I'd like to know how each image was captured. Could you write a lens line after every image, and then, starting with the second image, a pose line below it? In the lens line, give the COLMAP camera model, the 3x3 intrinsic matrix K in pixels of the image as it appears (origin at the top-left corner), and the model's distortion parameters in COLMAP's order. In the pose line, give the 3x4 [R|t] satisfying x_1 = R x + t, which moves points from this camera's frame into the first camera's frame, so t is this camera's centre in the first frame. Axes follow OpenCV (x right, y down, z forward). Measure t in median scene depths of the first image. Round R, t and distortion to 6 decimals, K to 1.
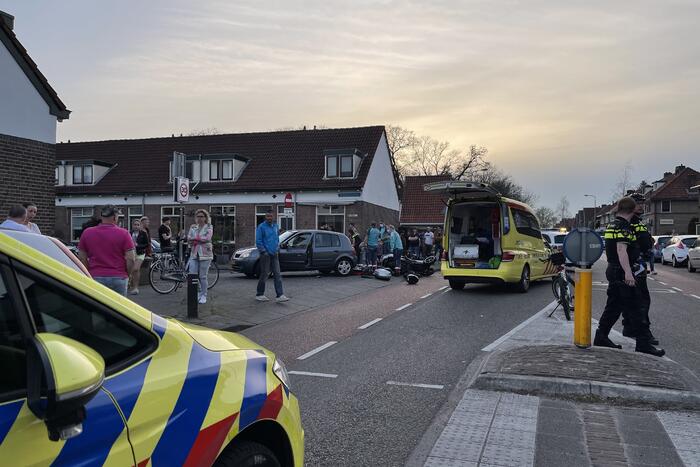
lens RADIAL K [[524.8, 0, 347.9], [0, 524.8, 241.6], [0, 0, 1]] dist [0.058520, -0.057997]
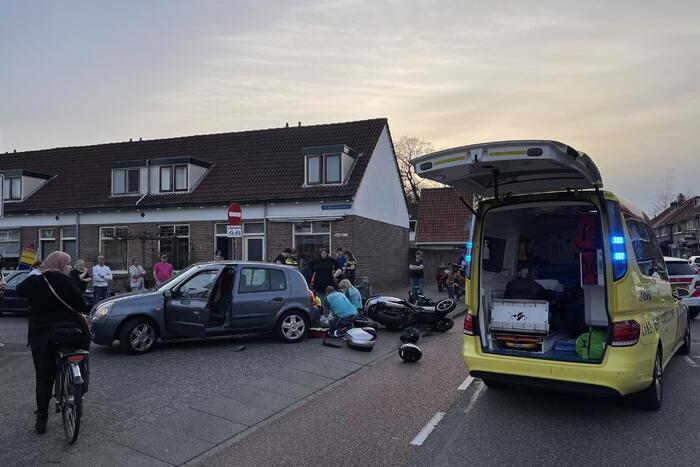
lens RADIAL K [[524.8, 0, 347.9], [0, 524.8, 241.6], [0, 0, 1]] dist [0.058520, -0.057997]
pose [[0.999068, -0.012799, -0.041226, 0.047388], [0.011310, 0.999283, -0.036145, -0.013677], [0.041659, 0.035645, 0.998496, 0.260534]]
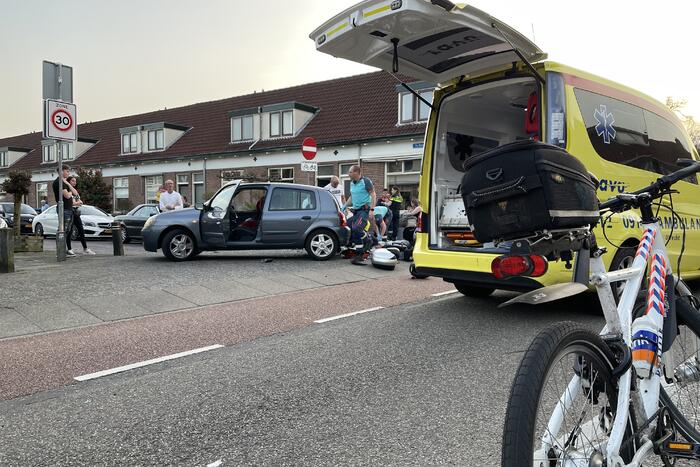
lens RADIAL K [[524.8, 0, 347.9], [0, 524.8, 241.6], [0, 0, 1]] dist [0.058520, -0.057997]
pose [[0.947322, 0.014381, -0.319960, 0.127946], [-0.000891, 0.999106, 0.042268, 0.012309], [0.320281, -0.039756, 0.946488, 0.274330]]
